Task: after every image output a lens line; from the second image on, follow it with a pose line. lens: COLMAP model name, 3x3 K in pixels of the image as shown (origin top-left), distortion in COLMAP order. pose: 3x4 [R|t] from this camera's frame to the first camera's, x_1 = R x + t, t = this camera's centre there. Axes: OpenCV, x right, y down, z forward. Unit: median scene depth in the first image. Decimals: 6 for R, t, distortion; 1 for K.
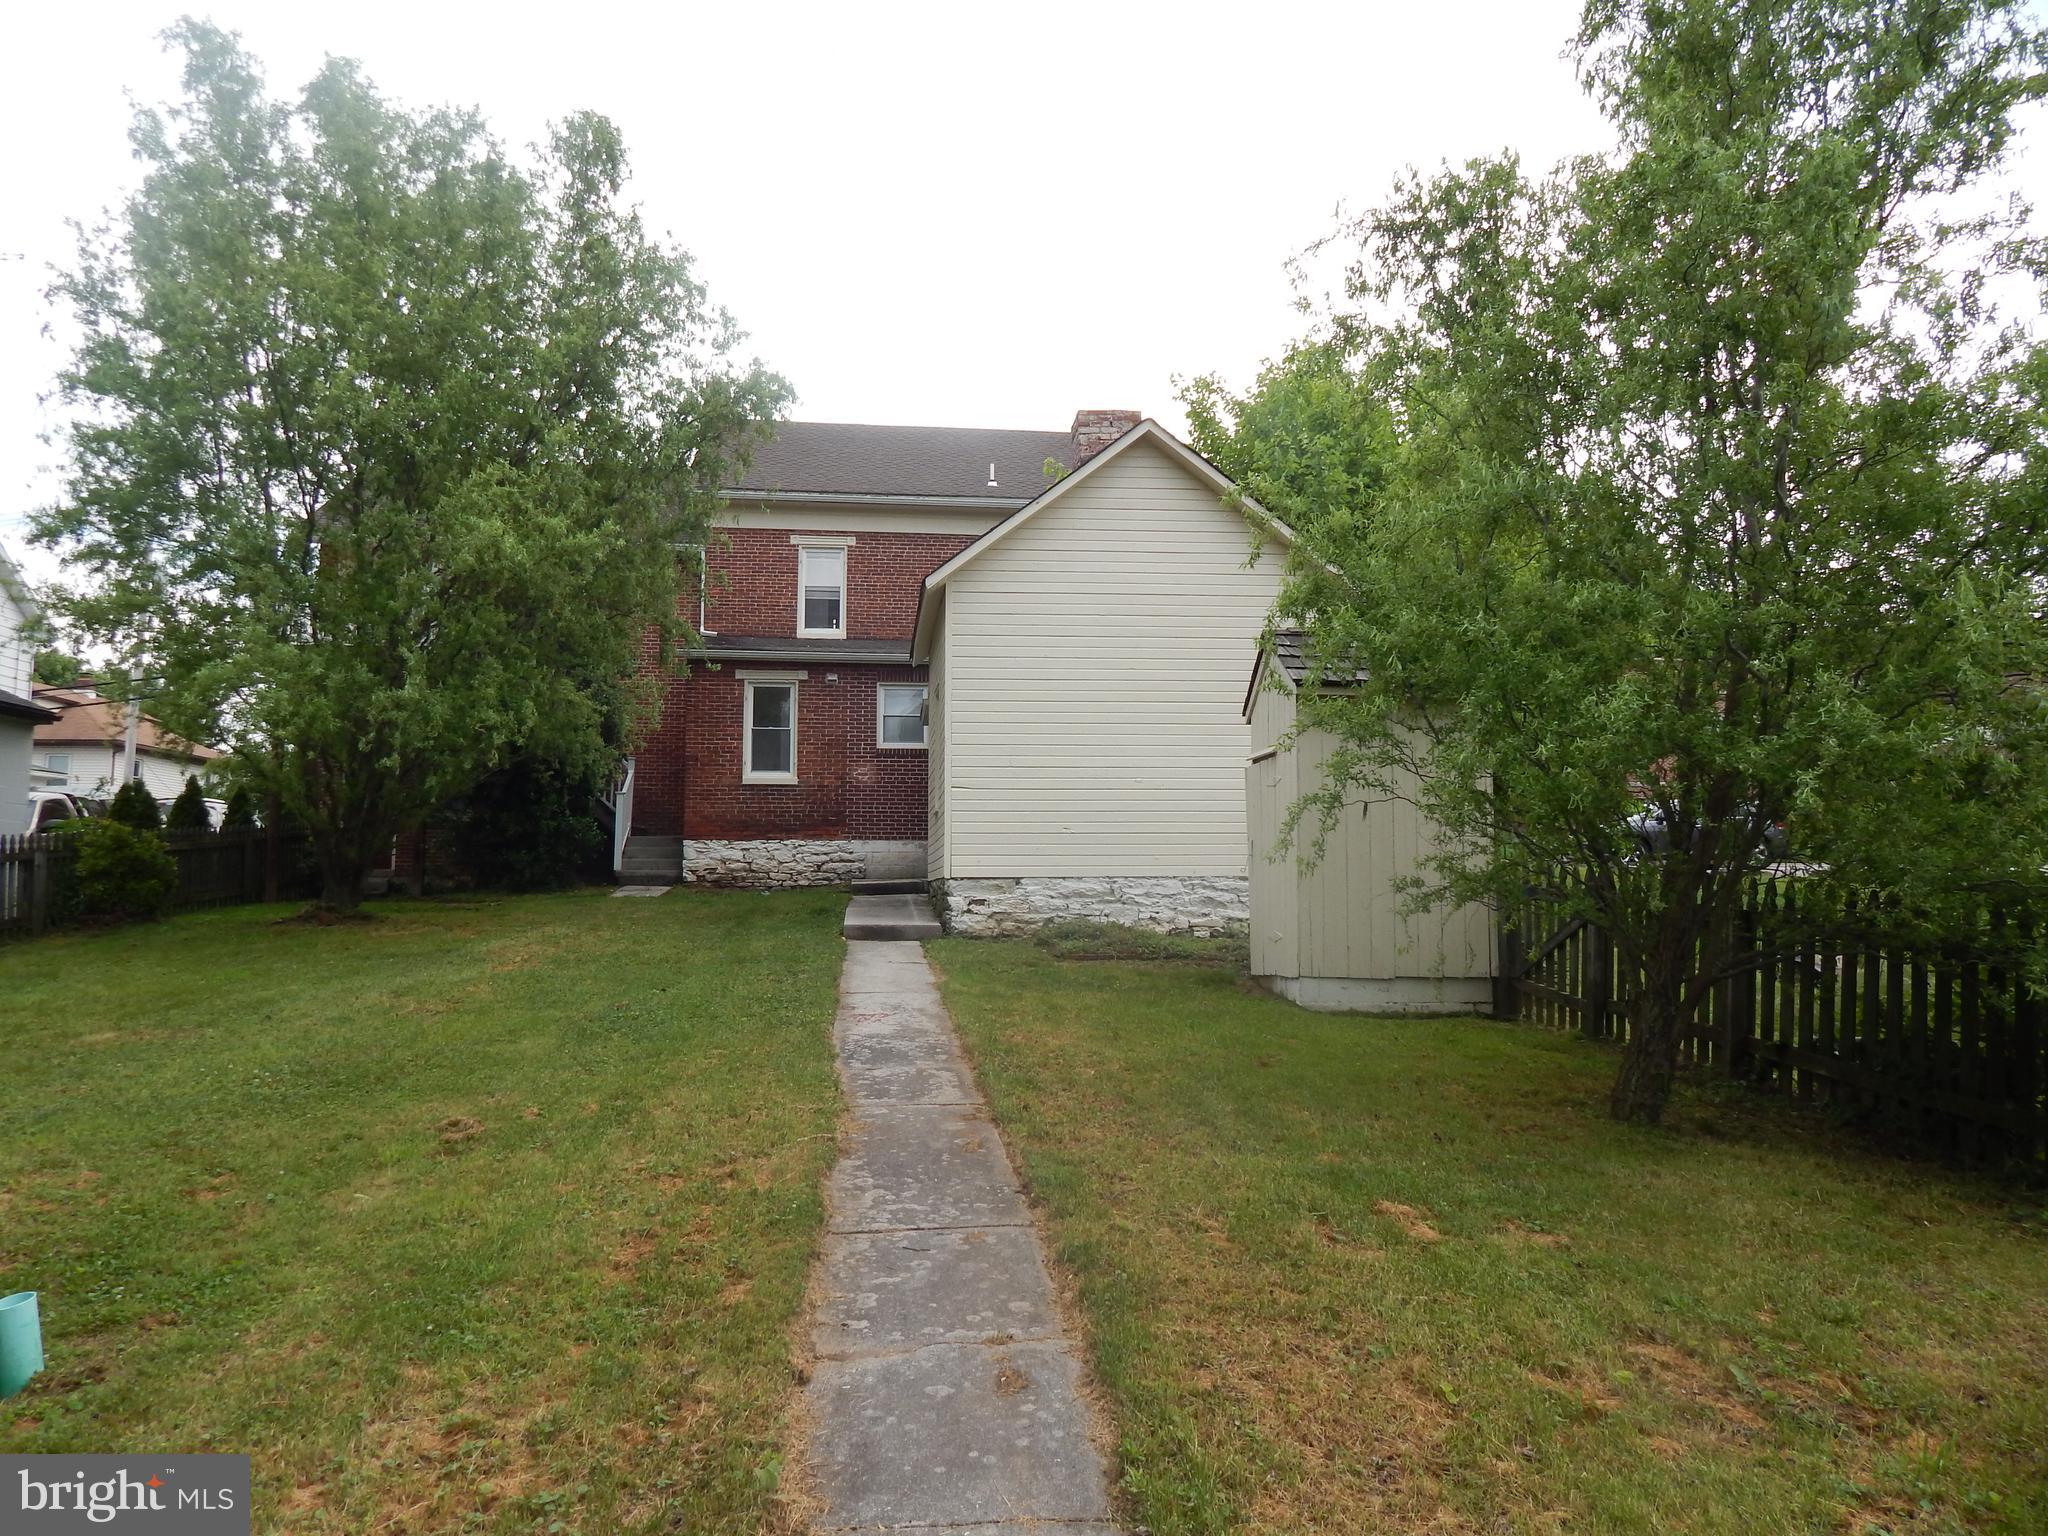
lens RADIAL K [[1354.7, 0, 1024.0], [0, 1354.7, 768.0], [0, 0, 1]] dist [-0.000966, 0.000006]
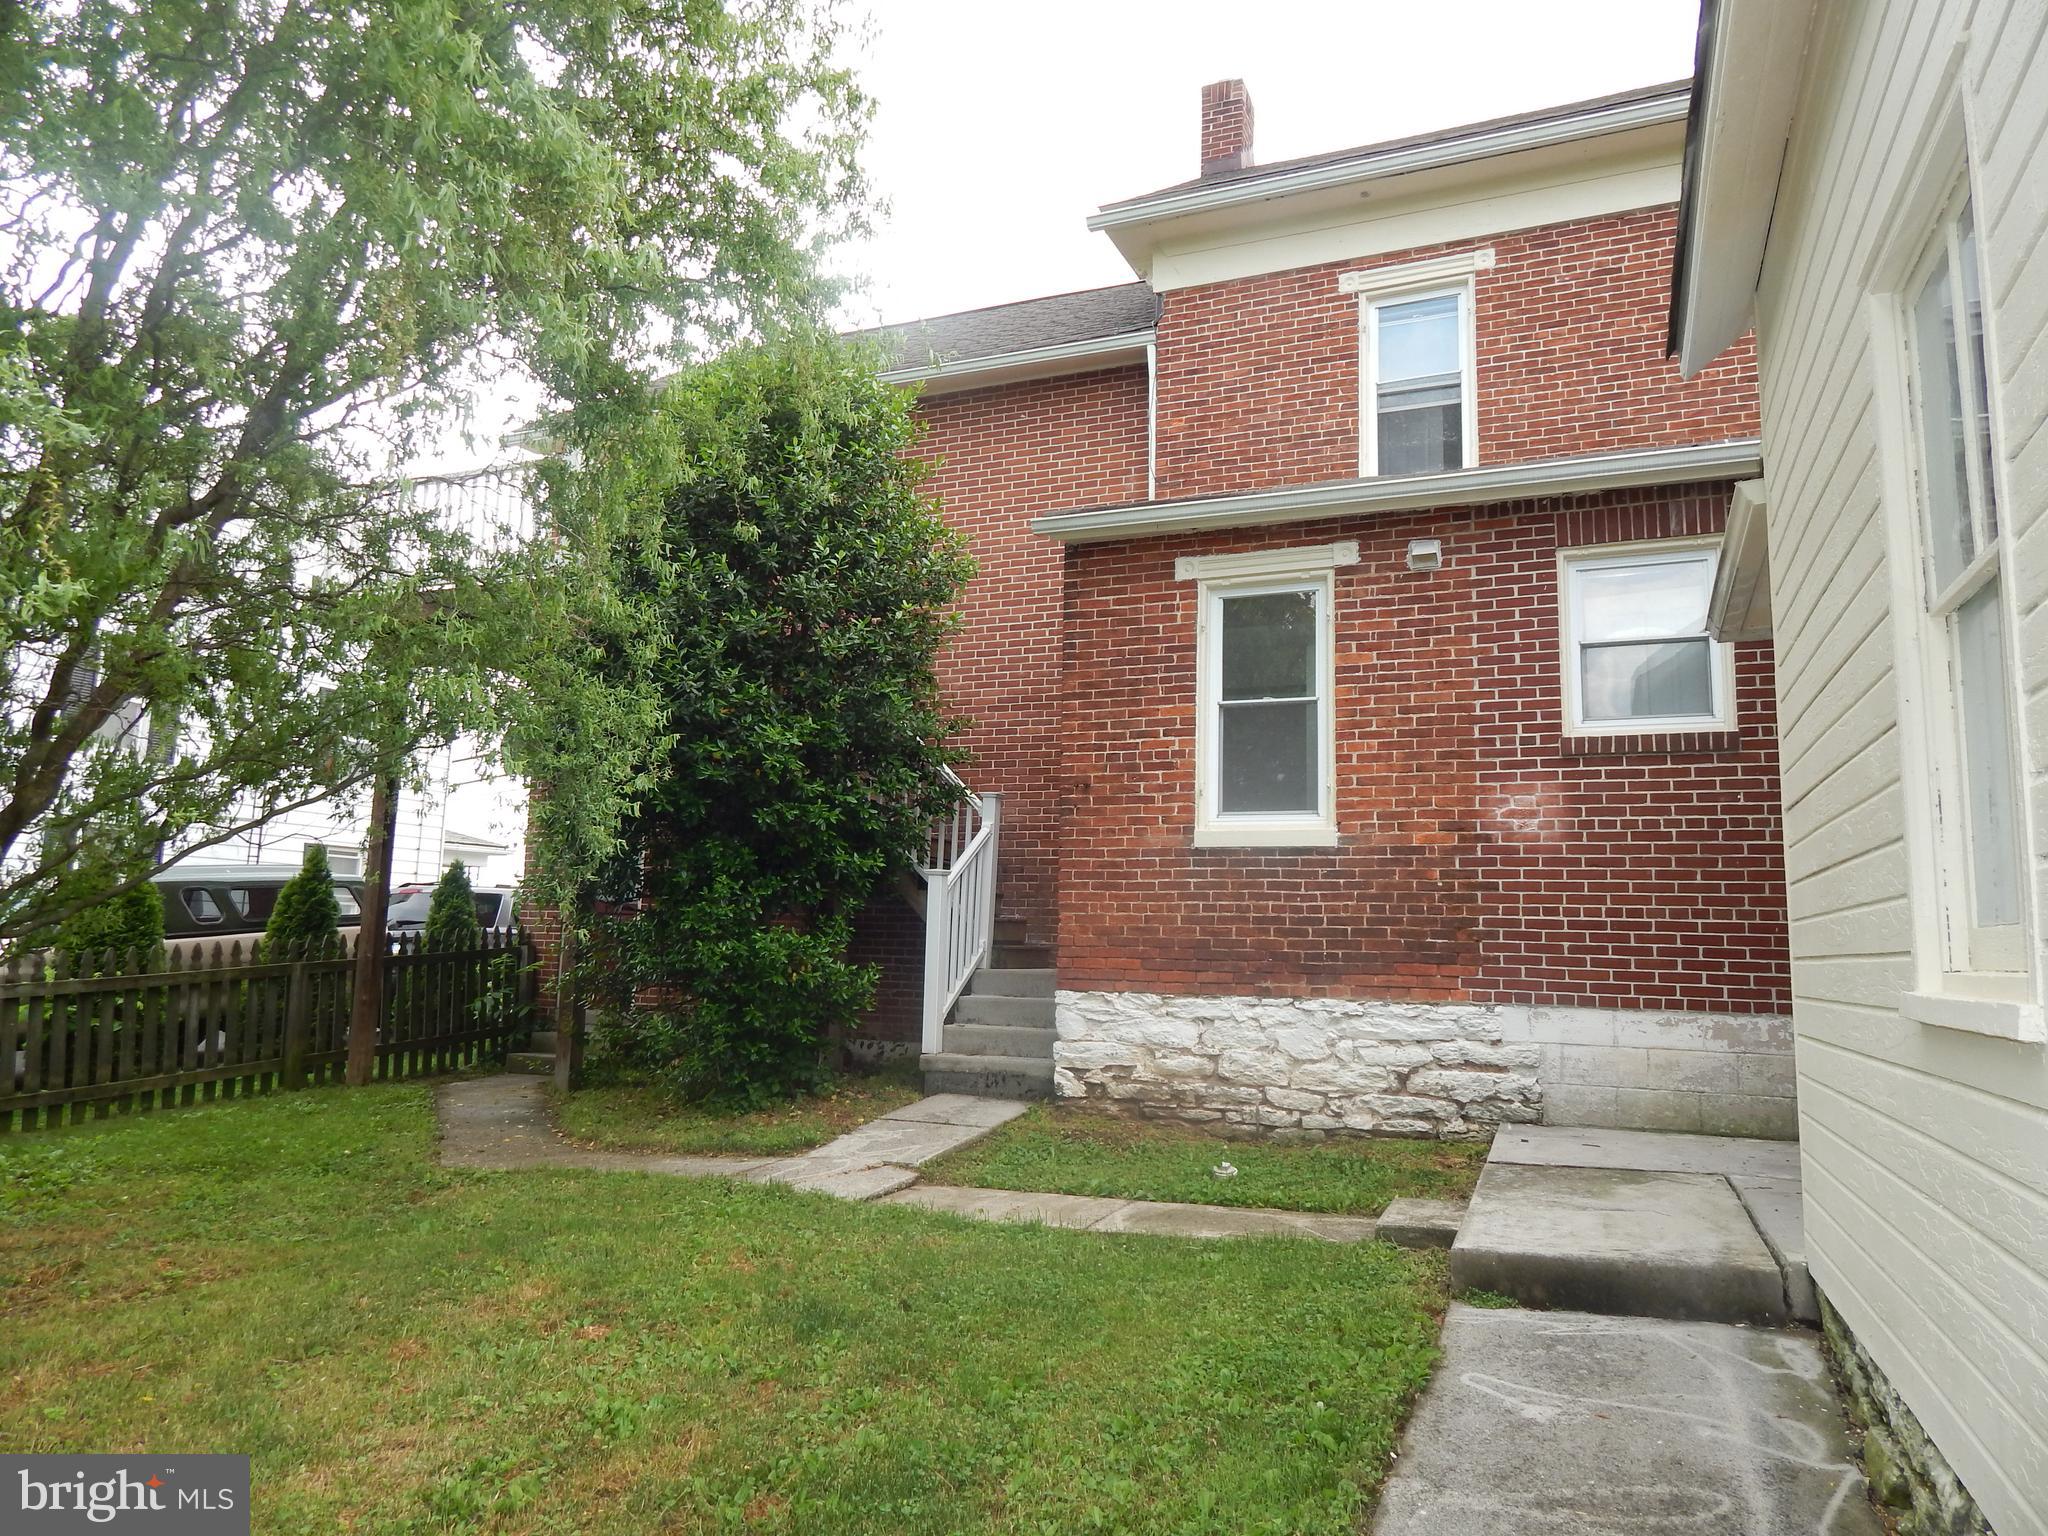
lens RADIAL K [[1354.7, 0, 1024.0], [0, 1354.7, 768.0], [0, 0, 1]] dist [-0.000966, 0.000006]
pose [[0.874496, -0.043076, -0.483116, -0.063092], [0.020092, 0.998411, -0.052653, 0.008561], [0.484616, 0.036338, 0.873972, 0.636286]]
